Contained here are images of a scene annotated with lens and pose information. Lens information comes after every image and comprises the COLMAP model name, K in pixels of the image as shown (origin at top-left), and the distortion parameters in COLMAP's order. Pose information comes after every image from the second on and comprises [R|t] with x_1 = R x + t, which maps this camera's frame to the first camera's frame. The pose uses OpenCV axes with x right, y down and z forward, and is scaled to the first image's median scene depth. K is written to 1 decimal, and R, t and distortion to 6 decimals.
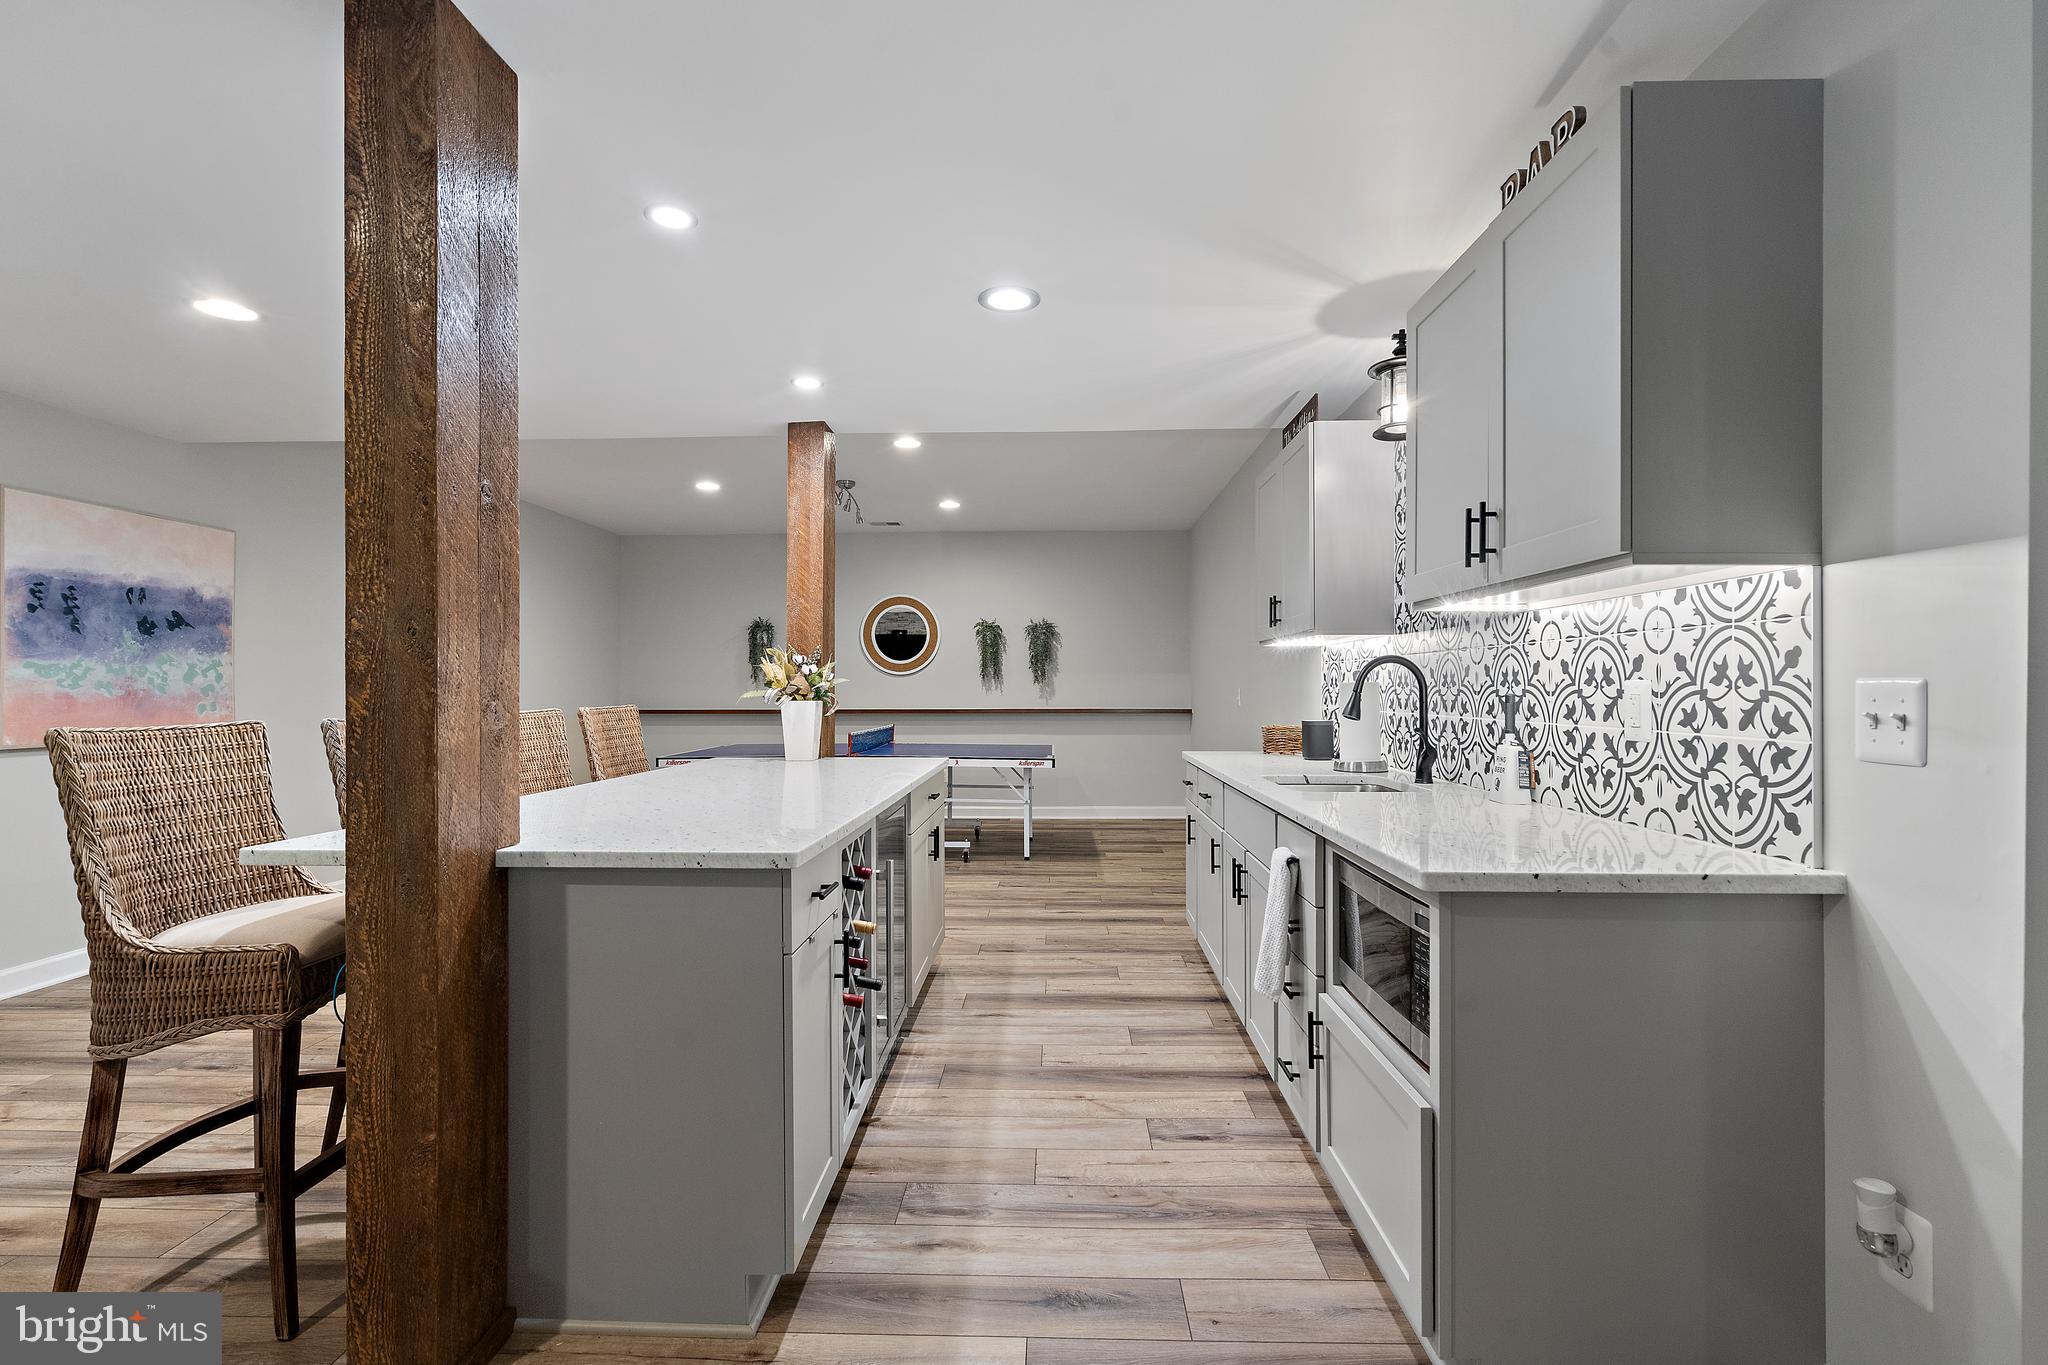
lens RADIAL K [[938.0, 0, 1025.1], [0, 938.0, 684.9], [0, 0, 1]] dist [0.000100, 0.000031]
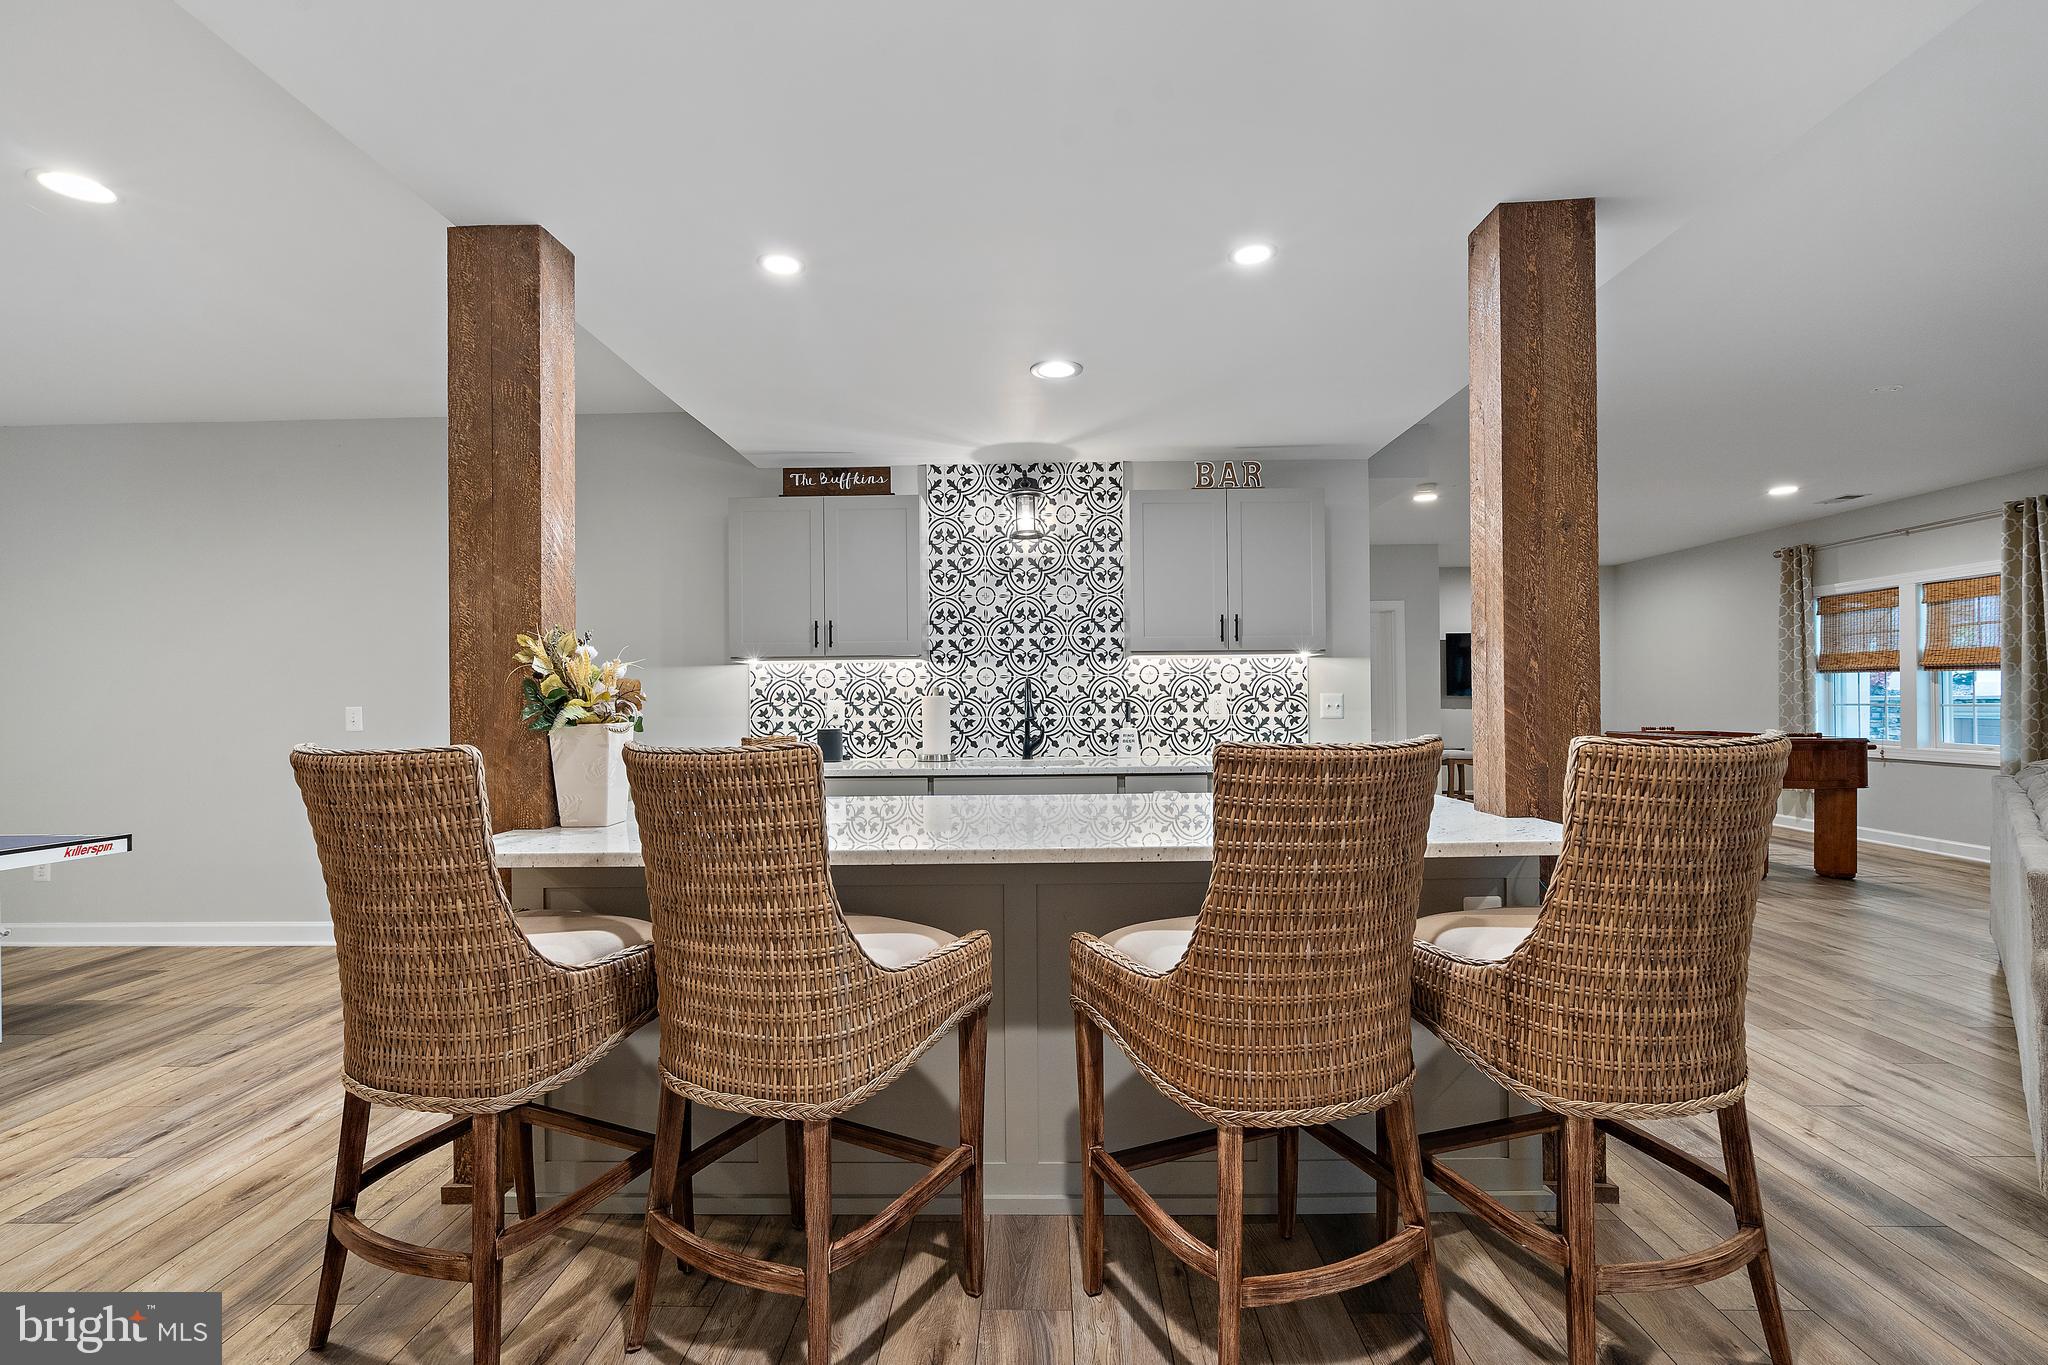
lens RADIAL K [[938.0, 0, 1027.3], [0, 938.0, 693.2], [0, 0, 1]] dist [0.000100, 0.000031]
pose [[-0.016571, 0.010742, 0.999805, -1.772234], [0.006742, 0.999921, -0.010631, 0.014975], [-0.999840, 0.006564, -0.016642, 1.564836]]
